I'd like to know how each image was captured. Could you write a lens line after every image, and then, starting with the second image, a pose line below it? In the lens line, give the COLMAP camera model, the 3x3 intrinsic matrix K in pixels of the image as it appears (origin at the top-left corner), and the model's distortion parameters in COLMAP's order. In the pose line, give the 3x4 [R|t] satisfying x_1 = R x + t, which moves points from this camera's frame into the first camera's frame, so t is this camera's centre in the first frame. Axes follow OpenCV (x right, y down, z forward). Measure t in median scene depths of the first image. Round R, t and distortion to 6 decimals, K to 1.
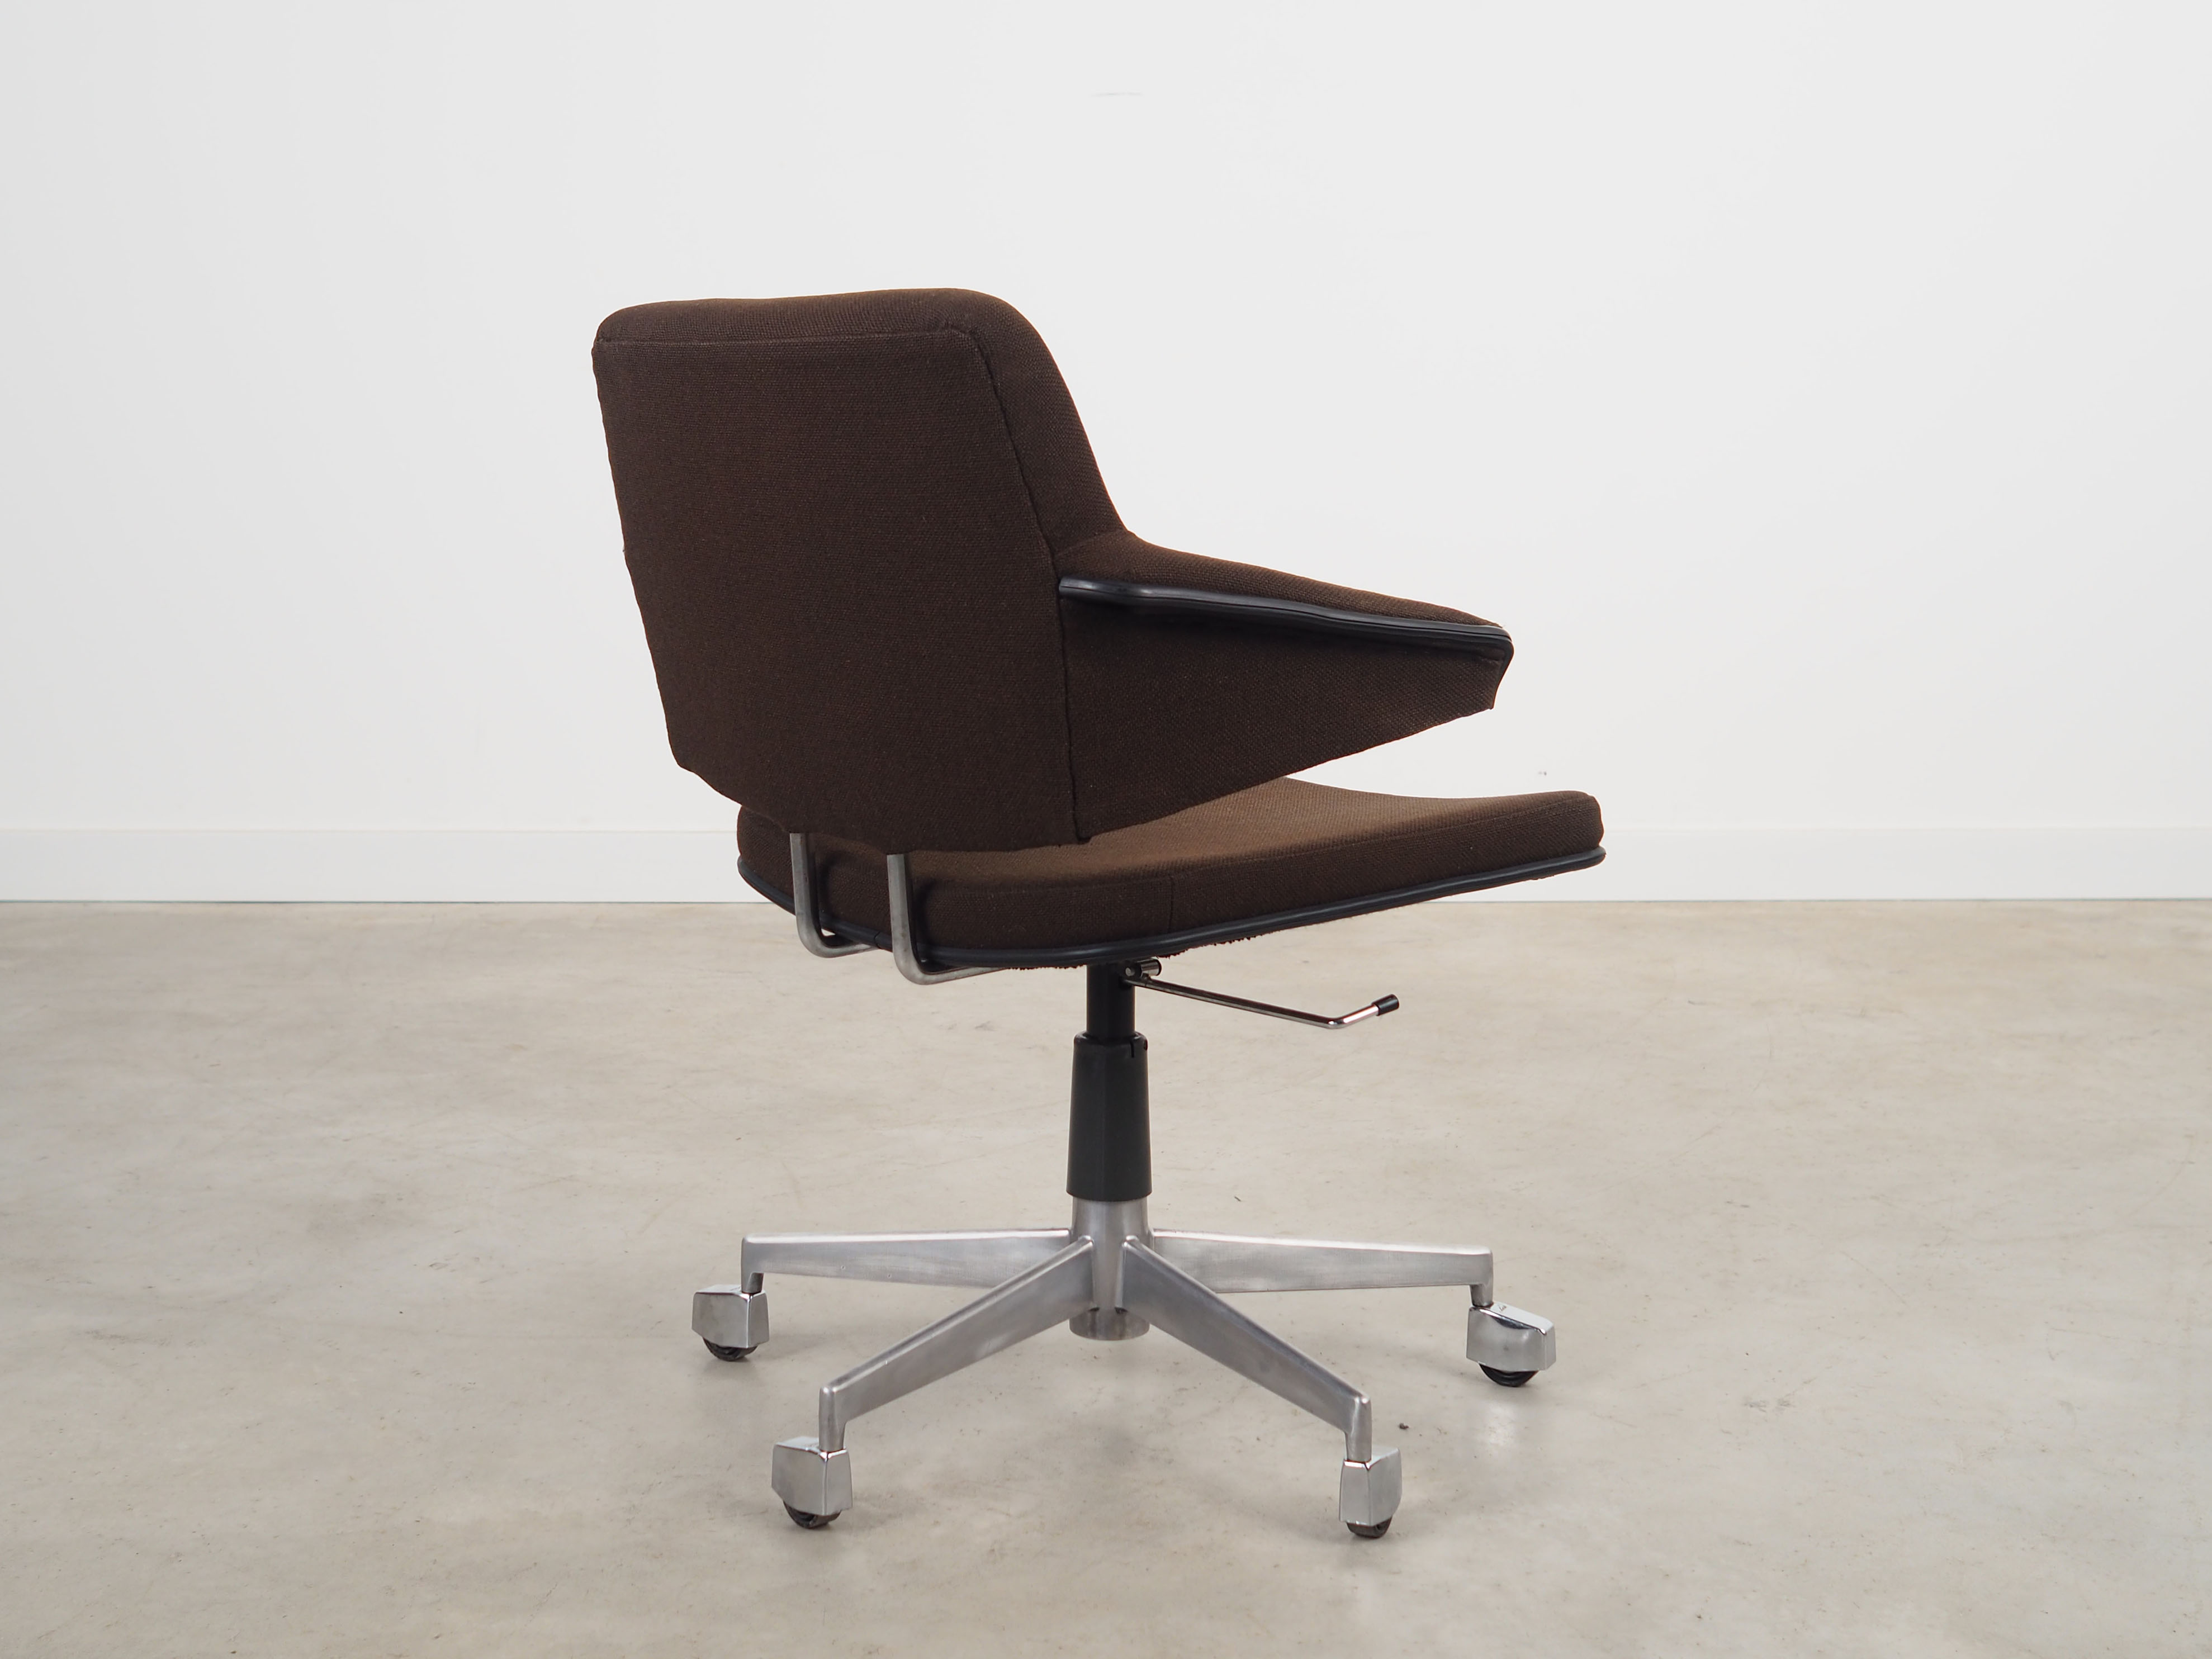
lens RADIAL K [[2290.1, 0, 1100.5], [0, 2290.1, 838.3], [0, 0, 1]] dist [-0.025957, 0.000000]
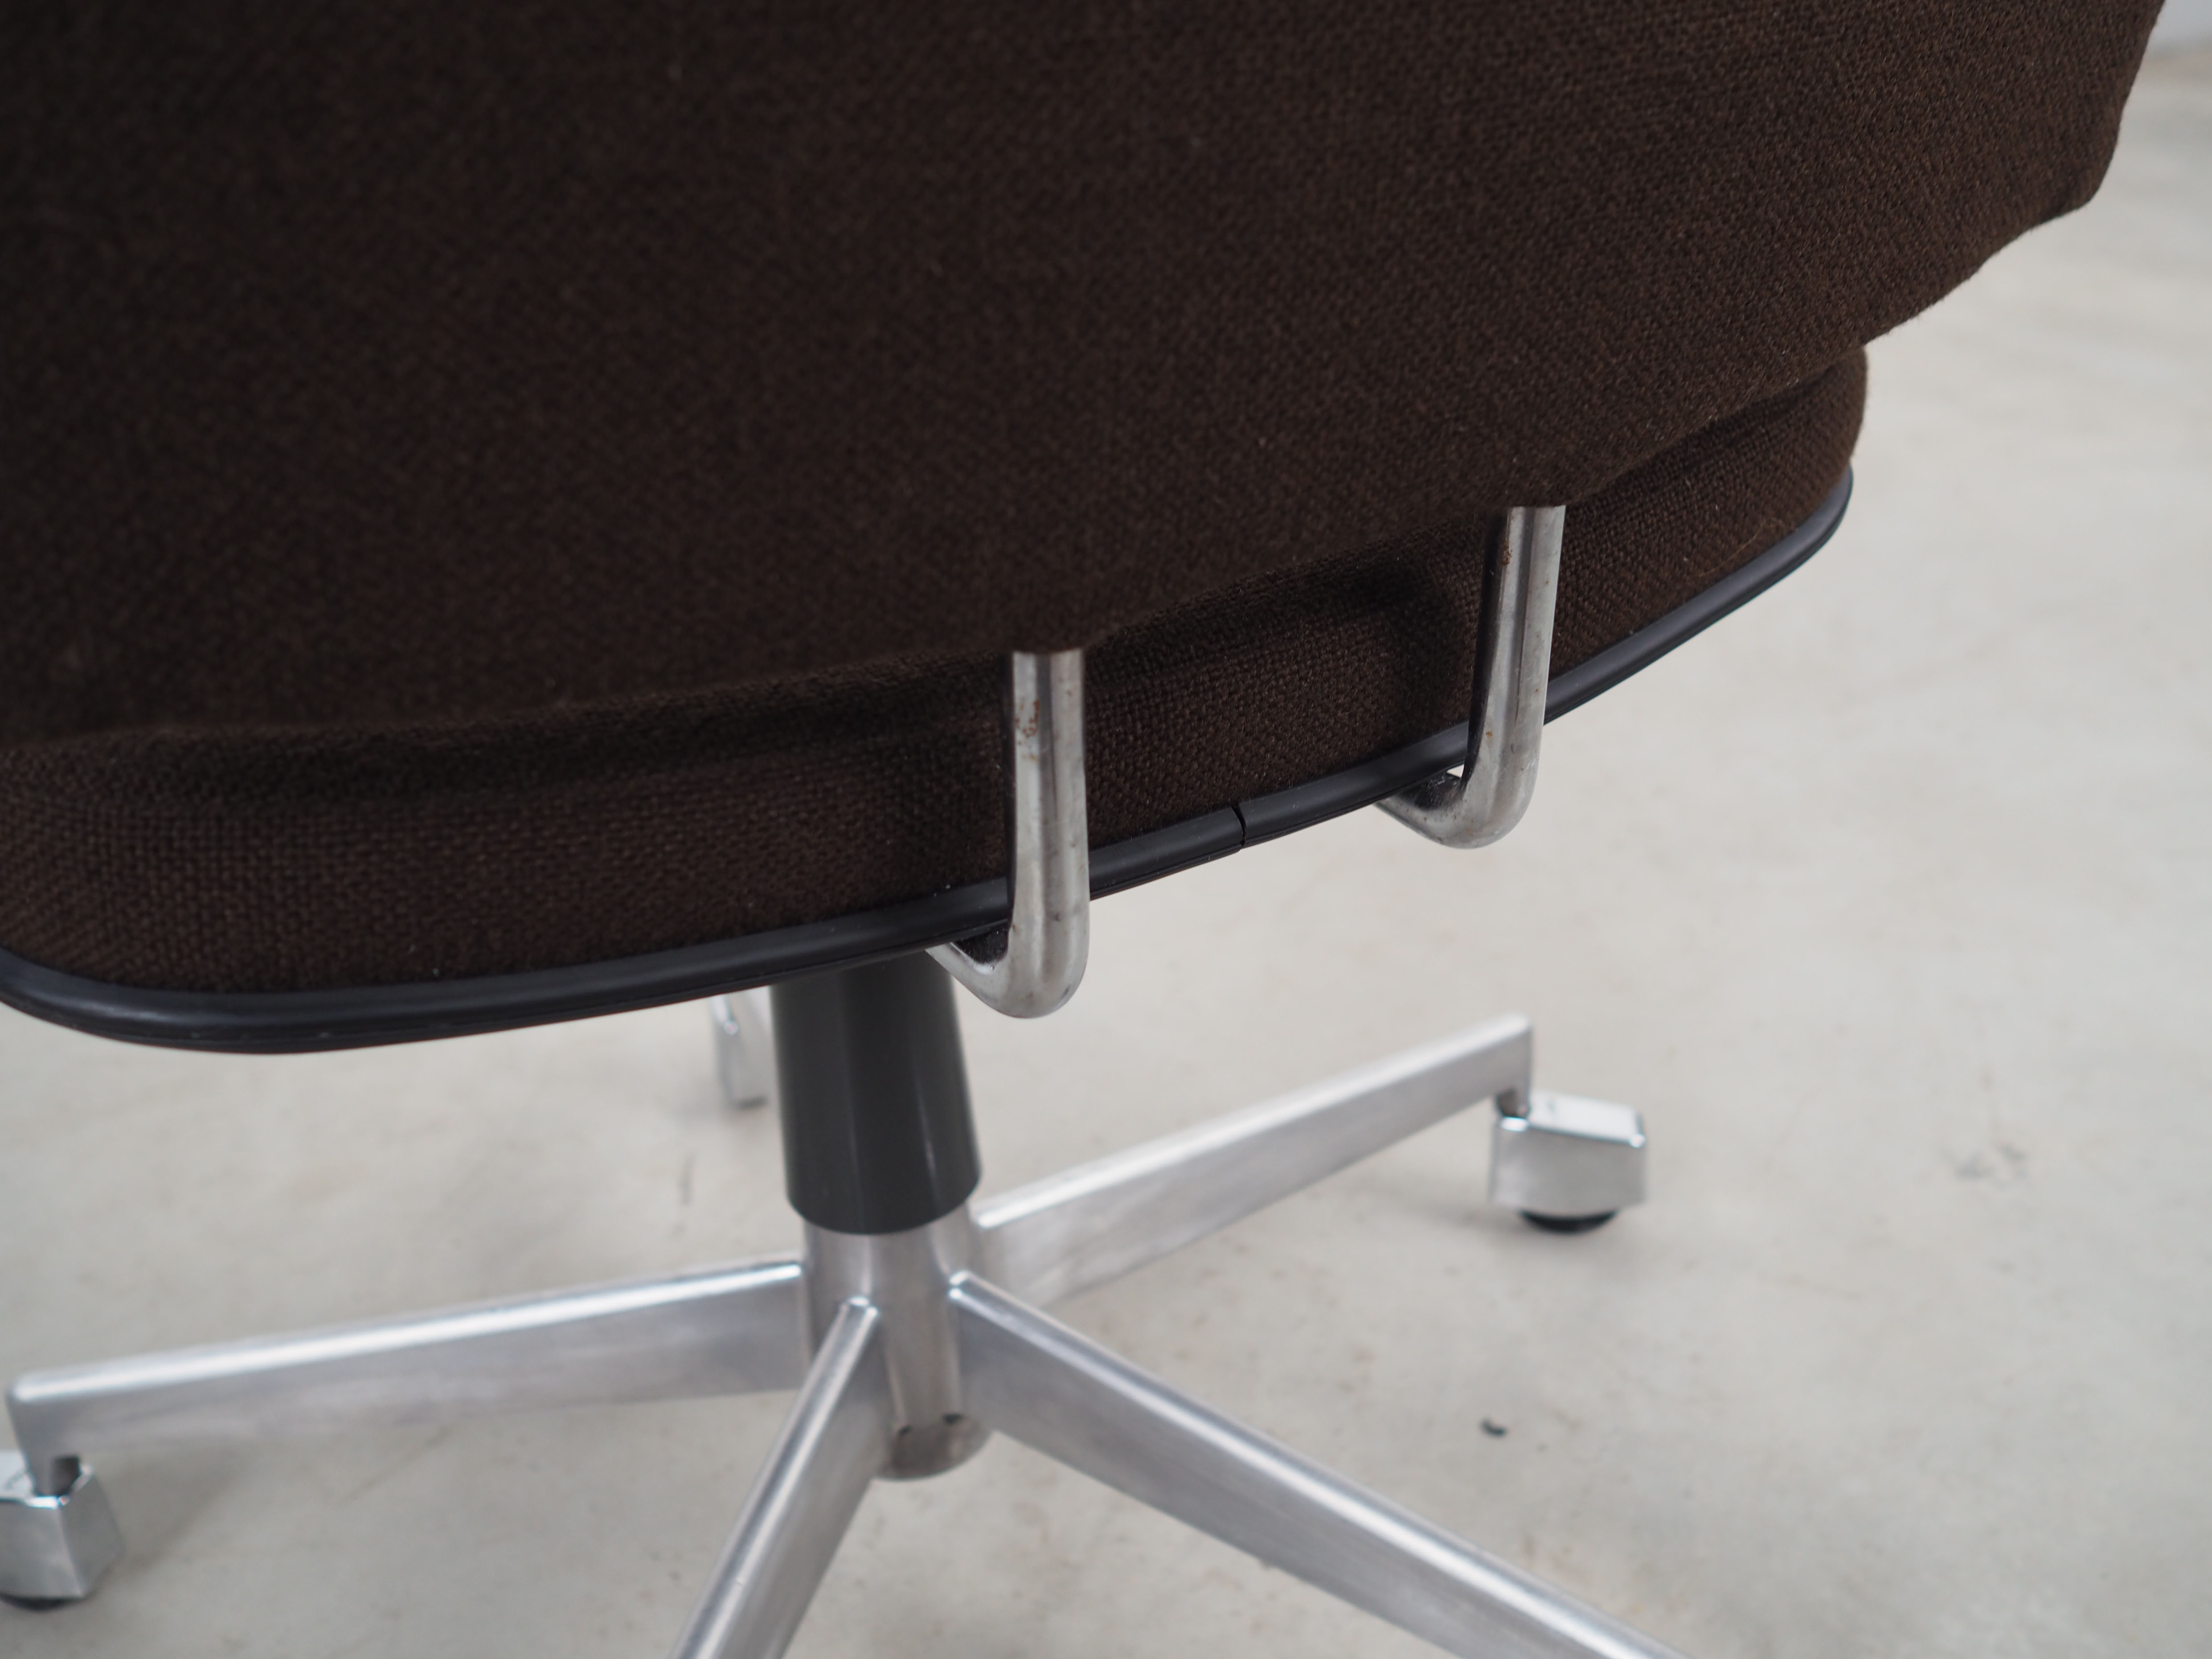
lens RADIAL K [[2290.2, 0, 1109.3], [0, 2290.2, 840.9], [0, 0, 1]] dist [-0.025957, 0.000000]
pose [[0.927759, -0.217043, 0.303570, -0.071599], [0.108328, 0.935078, 0.337482, -0.047124], [-0.357110, -0.280217, 0.891039, 0.580590]]
